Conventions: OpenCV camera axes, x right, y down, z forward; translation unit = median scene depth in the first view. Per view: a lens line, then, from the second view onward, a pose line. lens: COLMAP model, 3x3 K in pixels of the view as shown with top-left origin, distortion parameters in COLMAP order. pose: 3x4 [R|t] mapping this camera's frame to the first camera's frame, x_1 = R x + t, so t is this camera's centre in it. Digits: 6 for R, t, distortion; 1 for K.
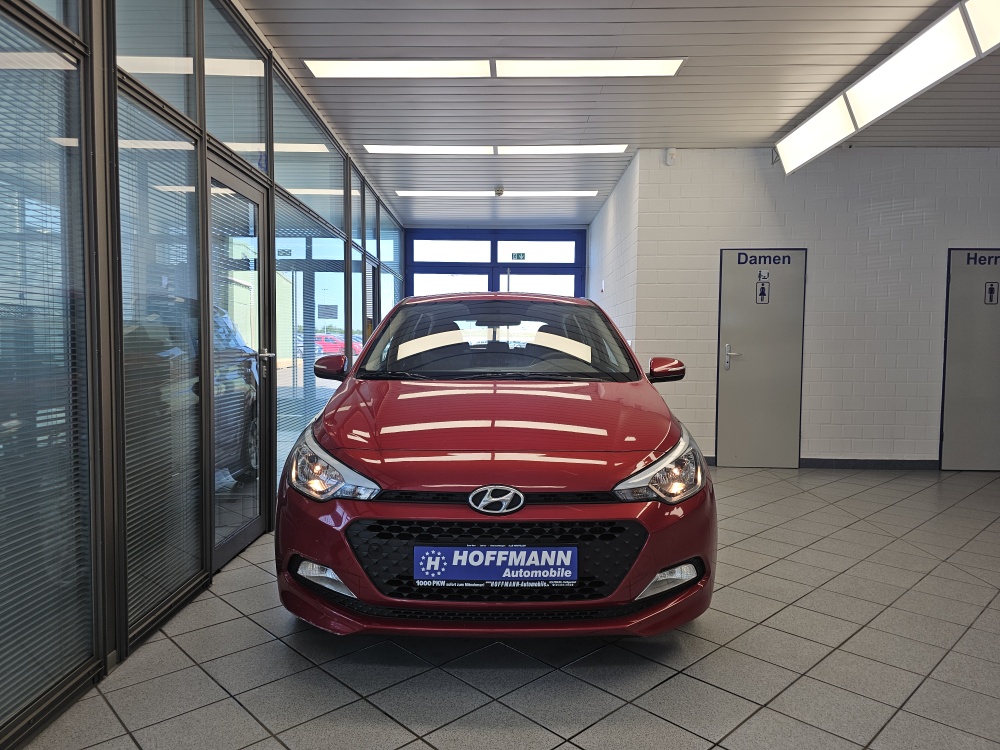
lens RADIAL K [[685.1, 0, 503.6], [0, 685.1, 377.1], [0, 0, 1]] dist [0.016677, -0.004761]
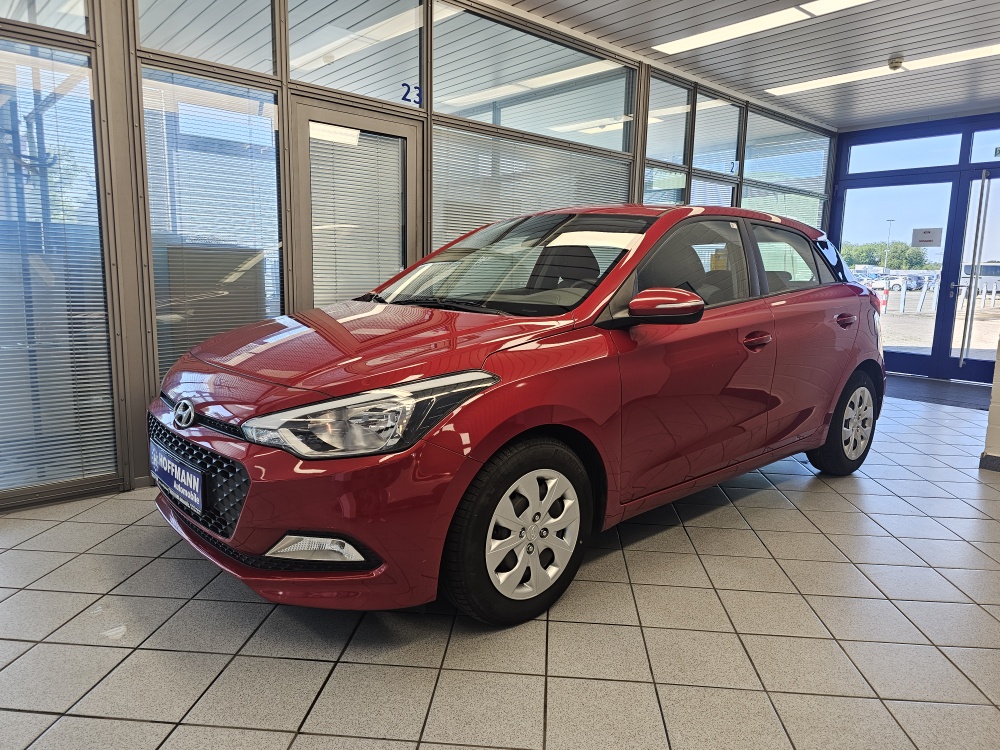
lens RADIAL K [[671.1, 0, 497.4], [0, 671.1, 376.9], [0, 0, 1]] dist [0.035909, -0.001987]
pose [[0.664761, 0.130423, -0.735584, 0.945776], [-0.056732, 0.990613, 0.124371, -0.026634], [0.744899, -0.040946, 0.665919, 0.614906]]
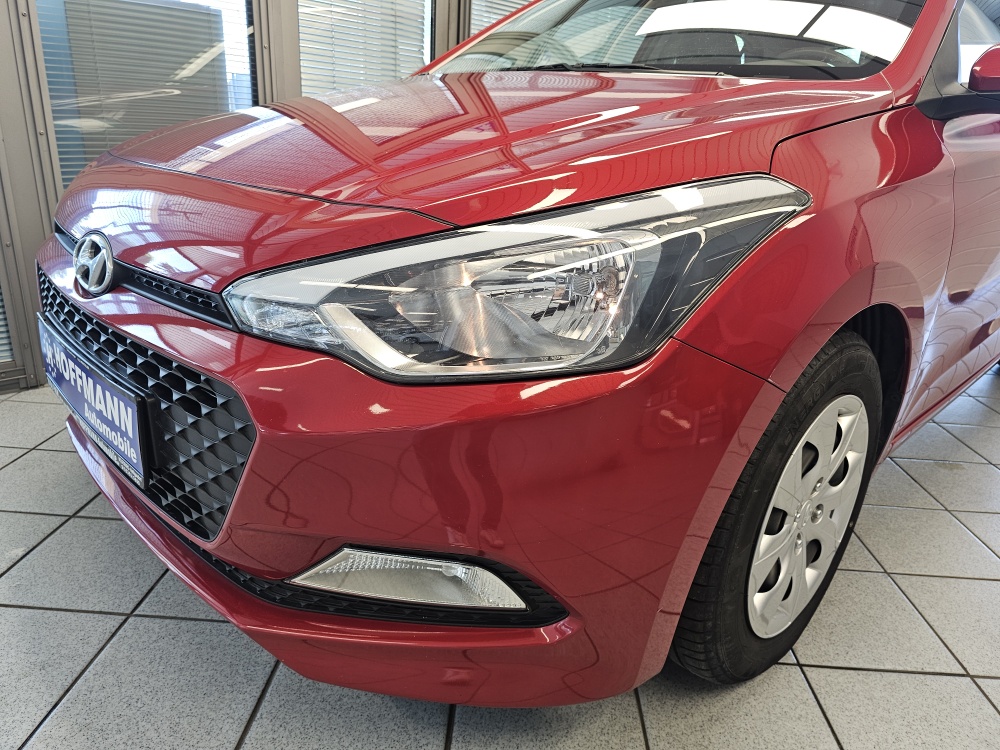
lens RADIAL K [[684.0, 0, 500.6], [0, 684.0, 369.8], [0, 0, 1]] dist [0.066797, -0.065755]
pose [[0.689522, 0.270175, -0.671986, 0.487619], [-0.083649, 0.951316, 0.296649, 0.072447], [0.719418, -0.148335, 0.678553, 0.783939]]
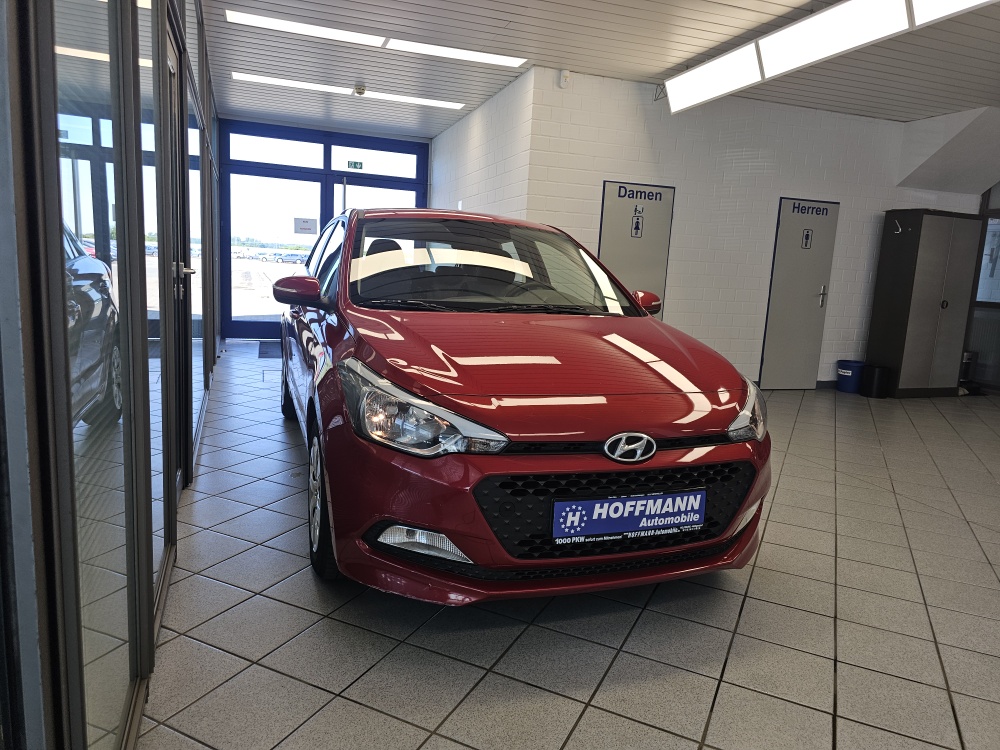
lens RADIAL K [[676.4, 0, 517.1], [0, 676.4, 373.1], [0, 0, 1]] dist [0.060305, -0.059103]
pose [[0.935069, -0.011317, 0.354284, -0.441140], [-0.028876, 0.993736, 0.107957, -0.017001], [-0.353286, -0.111178, 0.928885, 0.182385]]
